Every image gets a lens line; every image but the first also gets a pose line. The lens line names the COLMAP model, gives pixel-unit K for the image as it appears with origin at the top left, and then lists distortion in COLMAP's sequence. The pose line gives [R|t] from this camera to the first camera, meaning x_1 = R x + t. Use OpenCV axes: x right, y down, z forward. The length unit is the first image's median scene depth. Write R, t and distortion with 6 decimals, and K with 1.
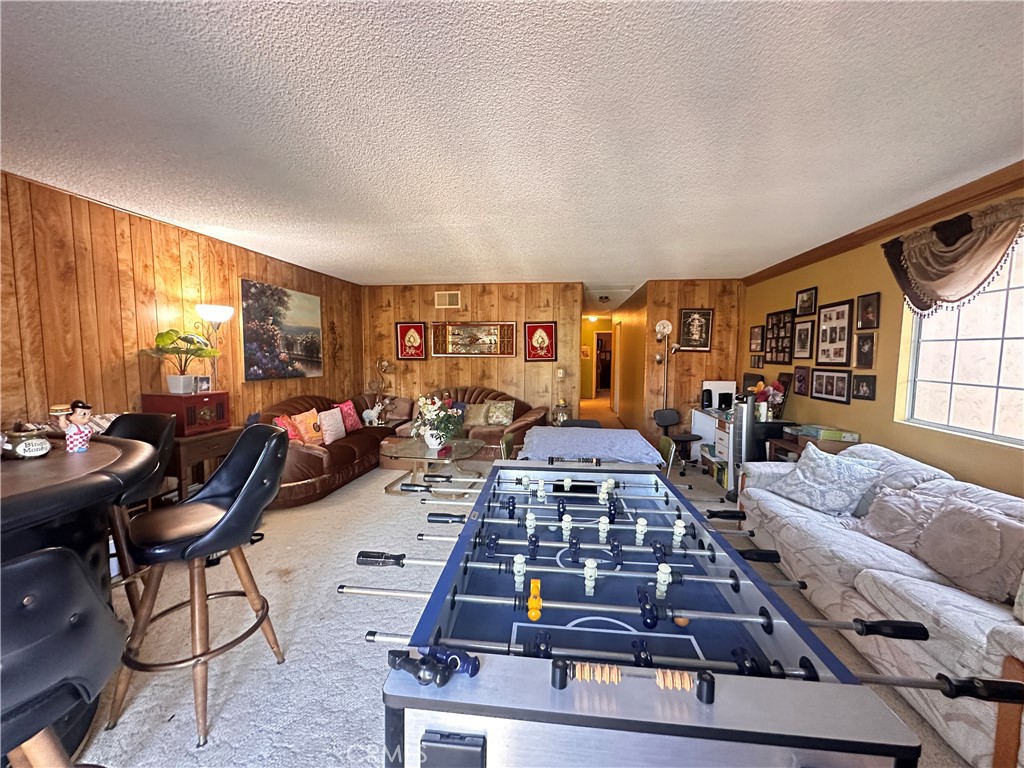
lens RADIAL K [[413.7, 0, 513.6], [0, 413.7, 386.5], [0, 0, 1]] dist [-0.004241, 0.000576]
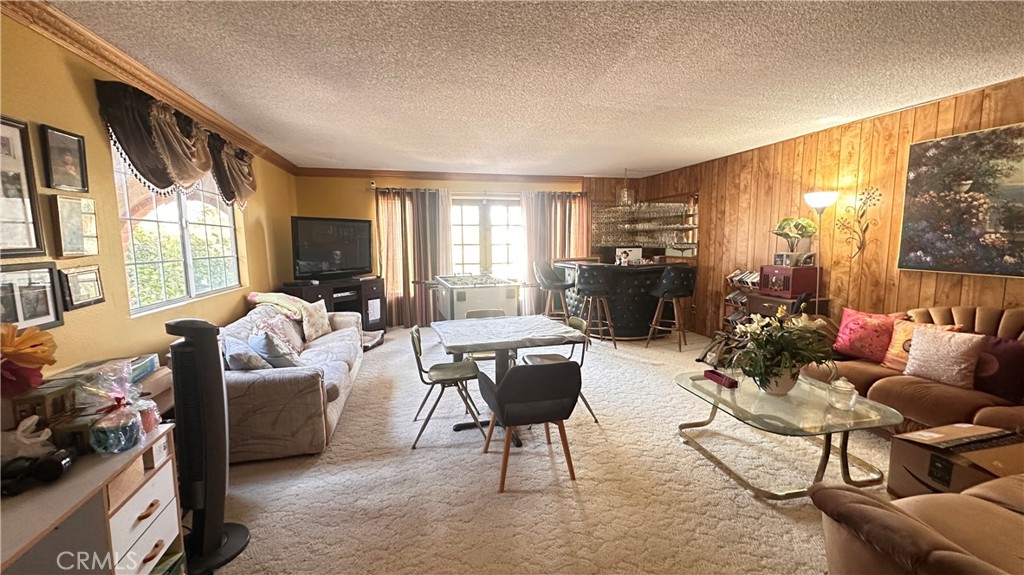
lens RADIAL K [[418.8, 0, 512.0], [0, 418.8, 285.5], [0, 0, 1]] dist [-0.000134, 0.000215]
pose [[-0.933123, 0.038628, -0.357477, 0.400293], [-0.029797, 0.982485, 0.183943, -0.112348], [0.358321, 0.182293, -0.915628, 1.516376]]
